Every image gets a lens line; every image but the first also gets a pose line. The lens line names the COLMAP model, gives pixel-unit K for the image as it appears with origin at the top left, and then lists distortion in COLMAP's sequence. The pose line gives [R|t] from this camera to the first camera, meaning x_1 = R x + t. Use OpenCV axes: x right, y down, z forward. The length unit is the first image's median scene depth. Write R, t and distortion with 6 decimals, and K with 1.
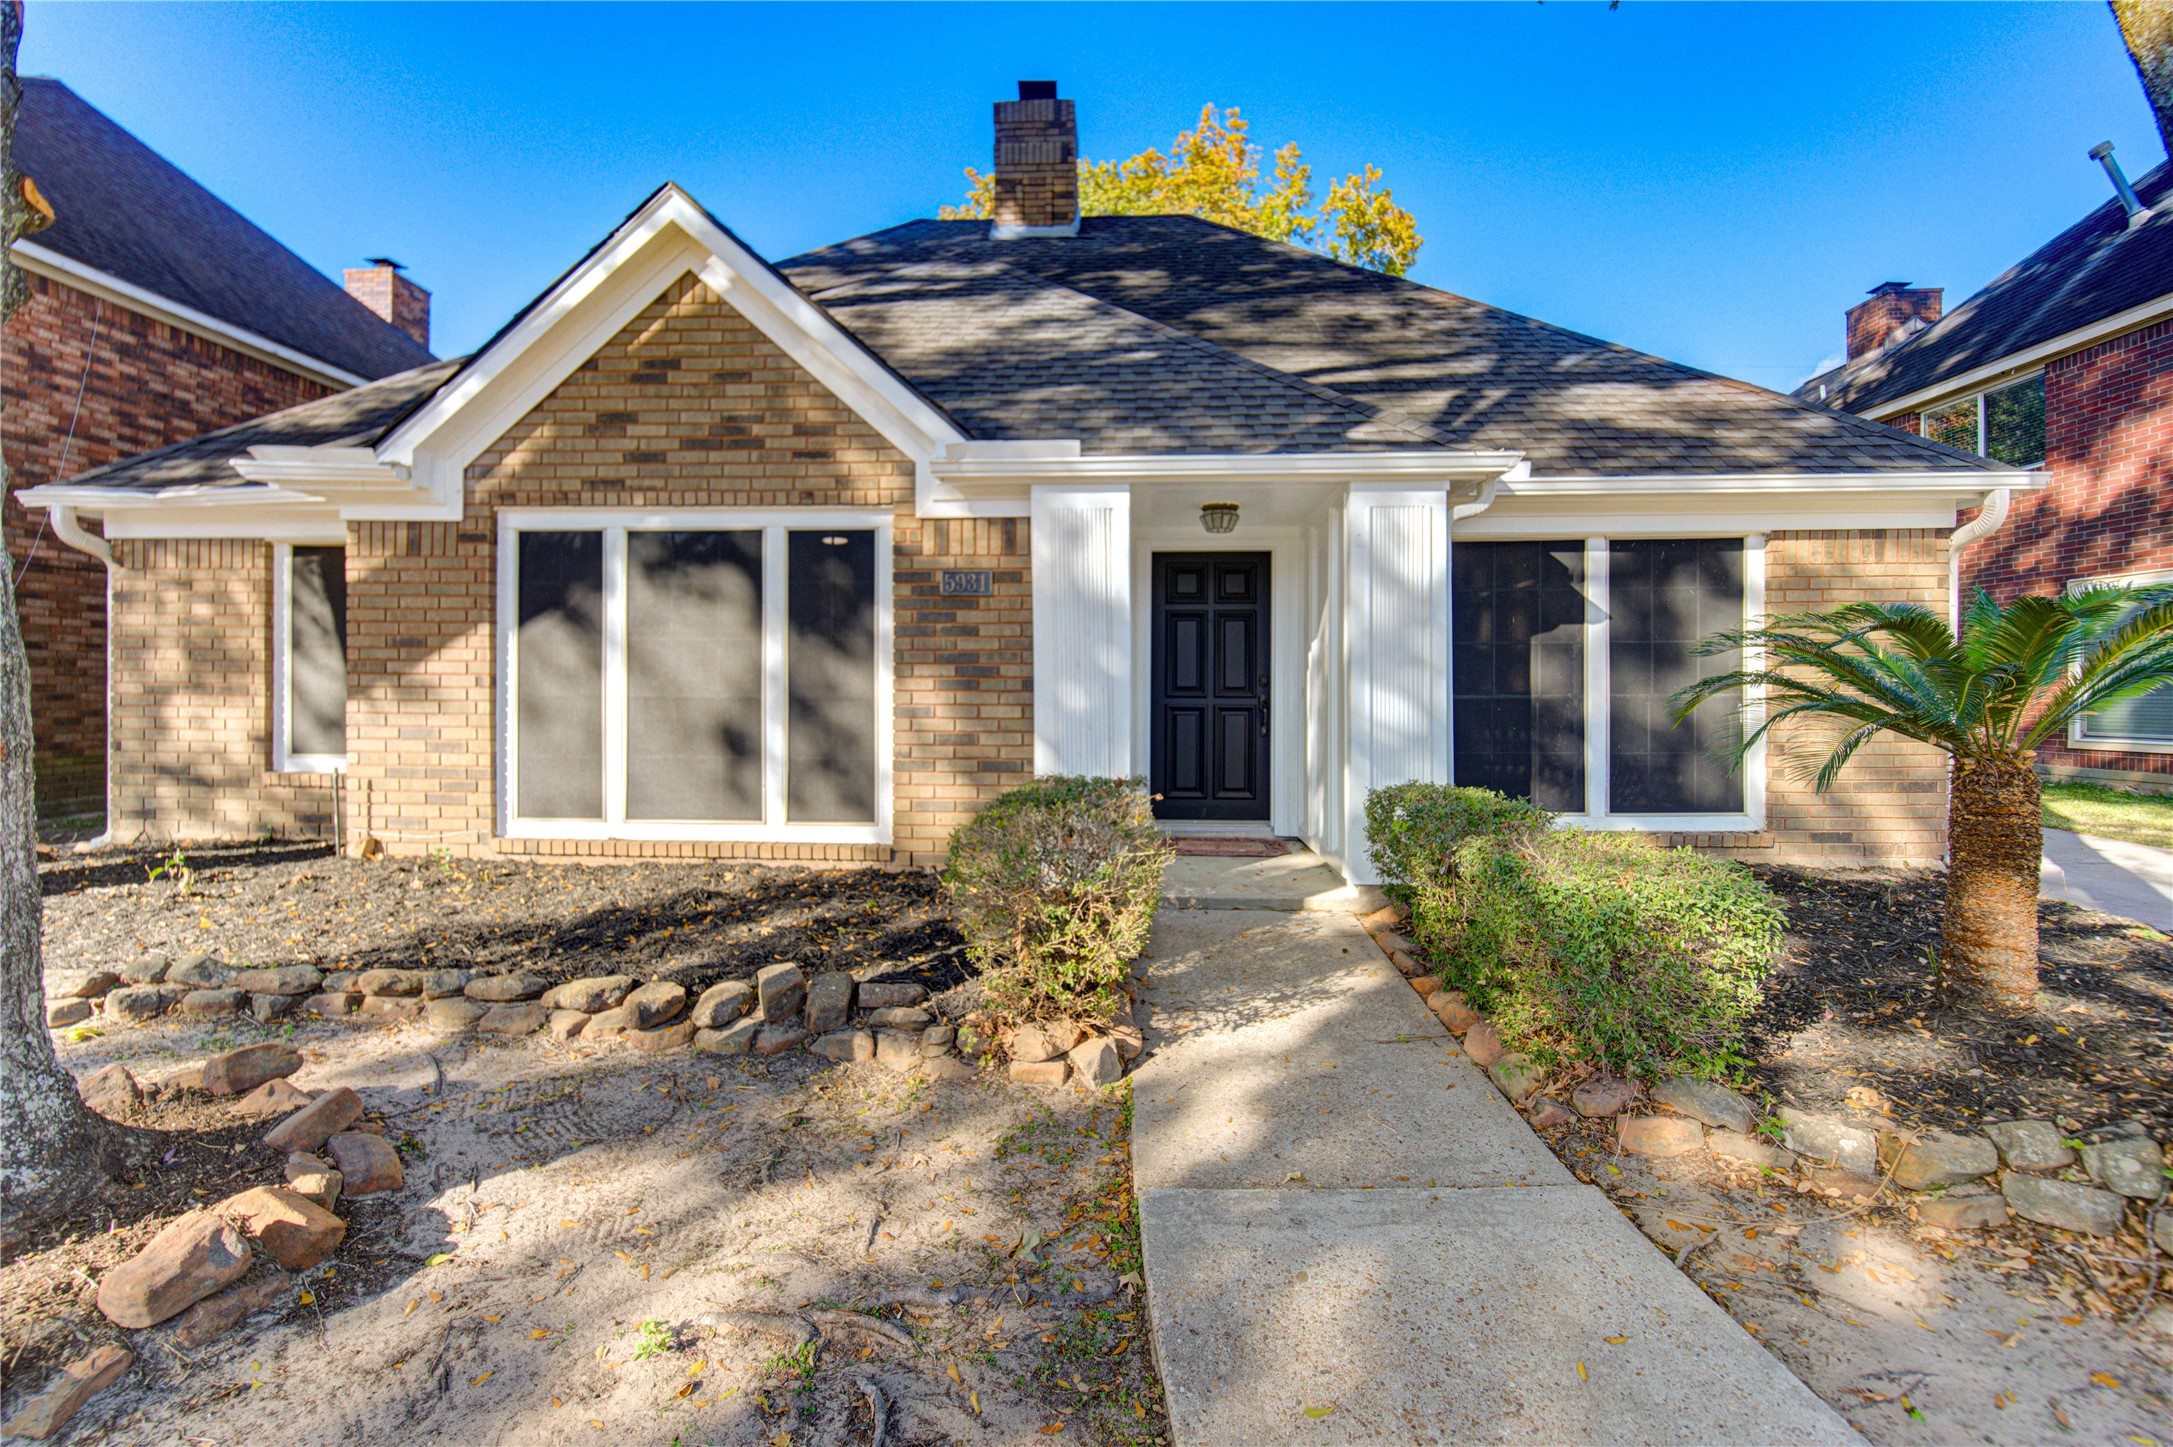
lens RADIAL K [[903.3, 0, 1082.6], [0, 903.3, 711.9], [0, 0, 1]] dist [-0.006982, -0.001947]
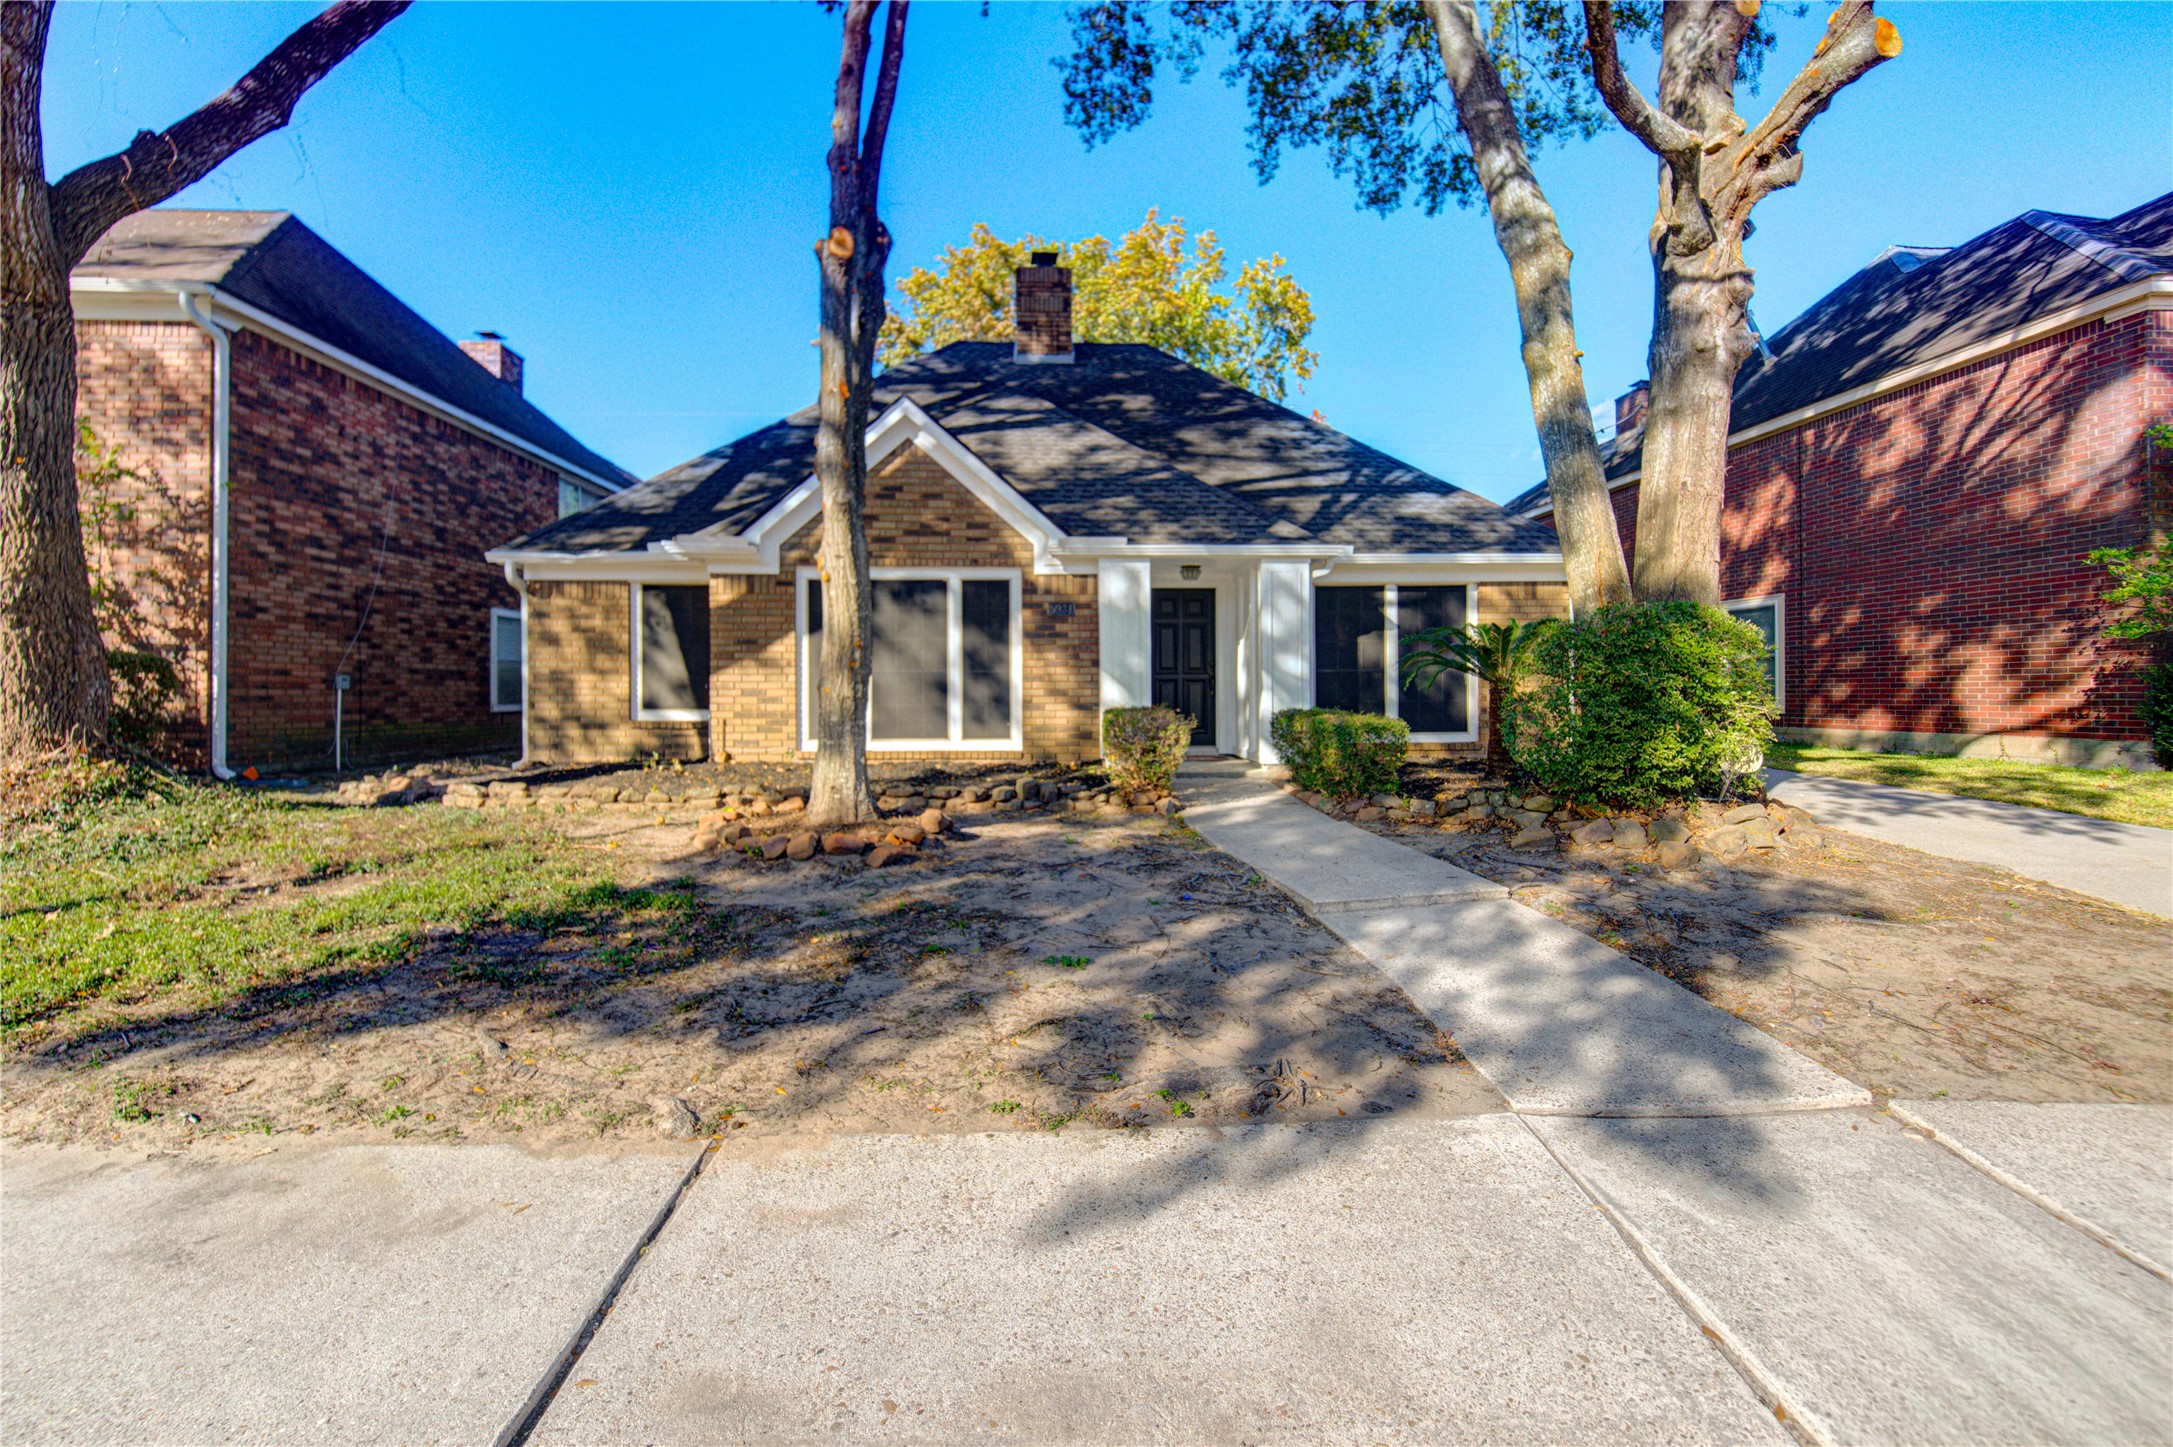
lens RADIAL K [[903.3, 0, 1090.3], [0, 903.3, 712.2], [0, 0, 1]] dist [-0.006982, -0.001947]
pose [[0.994914, -0.011218, 0.100097, -0.237509], [0.011513, 0.999931, -0.002366, 0.070081], [-0.100064, 0.003507, 0.994975, -0.795972]]
